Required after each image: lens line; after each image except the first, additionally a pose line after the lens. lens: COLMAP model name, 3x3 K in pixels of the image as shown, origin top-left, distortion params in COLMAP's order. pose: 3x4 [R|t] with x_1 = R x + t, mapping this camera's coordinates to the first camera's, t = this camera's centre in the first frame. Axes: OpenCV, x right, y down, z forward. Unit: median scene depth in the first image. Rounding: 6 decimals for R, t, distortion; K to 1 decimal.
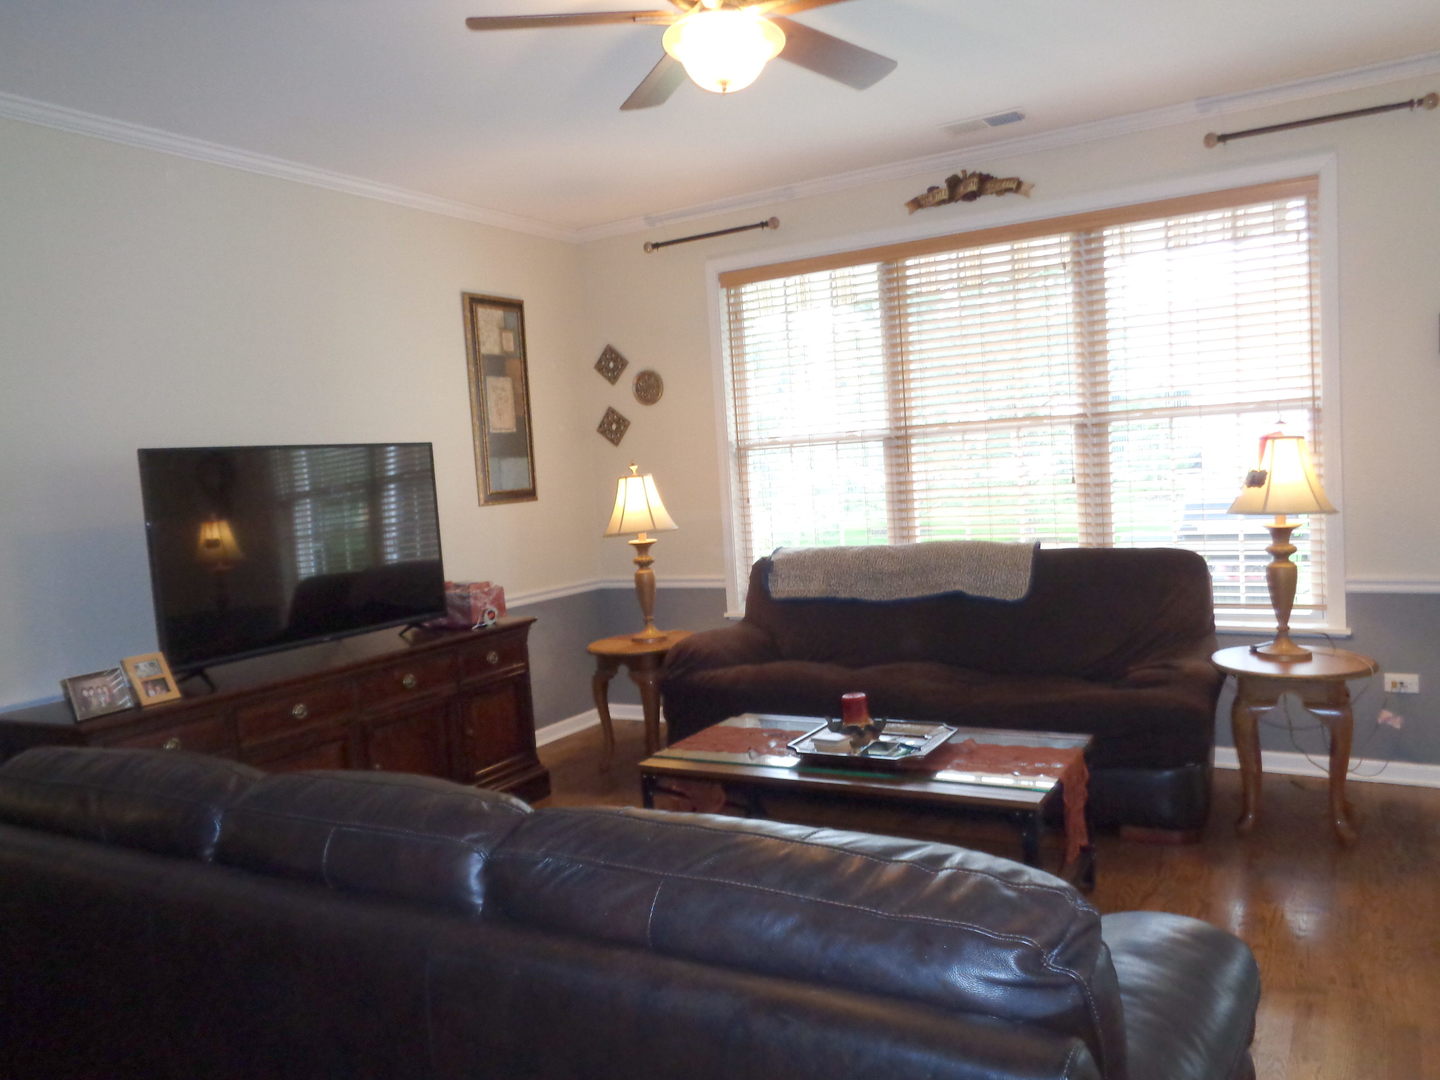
lens RADIAL K [[1105.2, 0, 720.0], [0, 1105.2, 540.0], [0, 0, 1]] dist [0.016276, 0.014208]
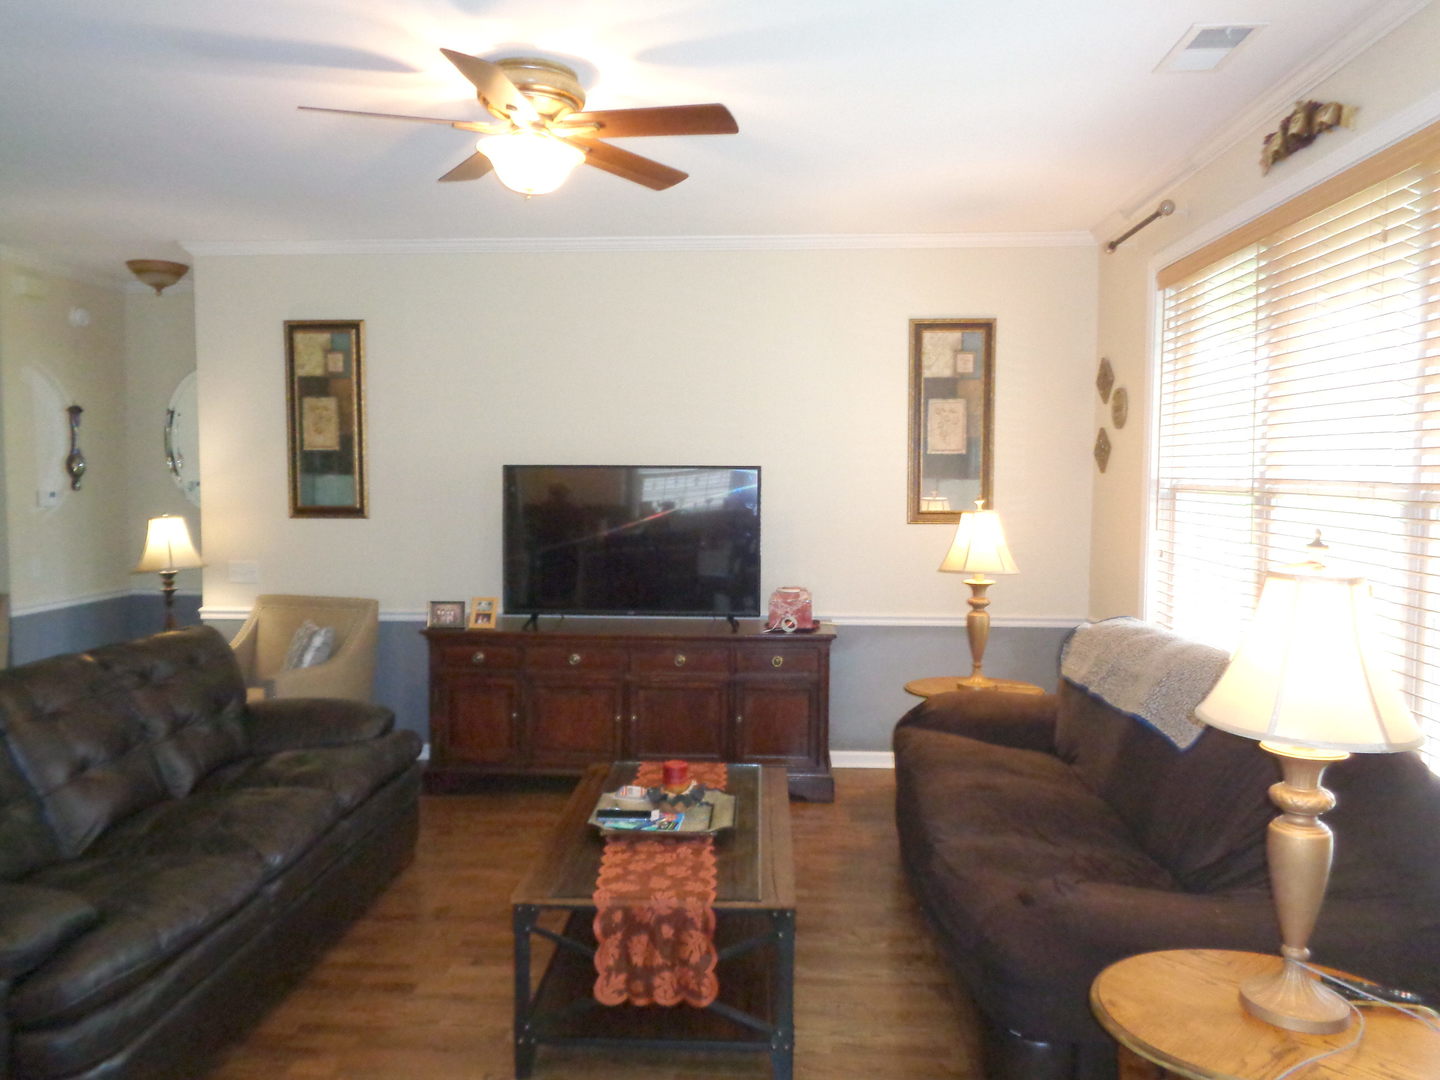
lens RADIAL K [[1105.2, 0, 720.0], [0, 1105.2, 540.0], [0, 0, 1]] dist [0.016276, 0.014208]
pose [[0.442897, 0.125949, -0.887682, 0.649528], [-0.095458, 0.991080, 0.092992, -0.098884], [0.891476, 0.043551, 0.450969, 0.384933]]
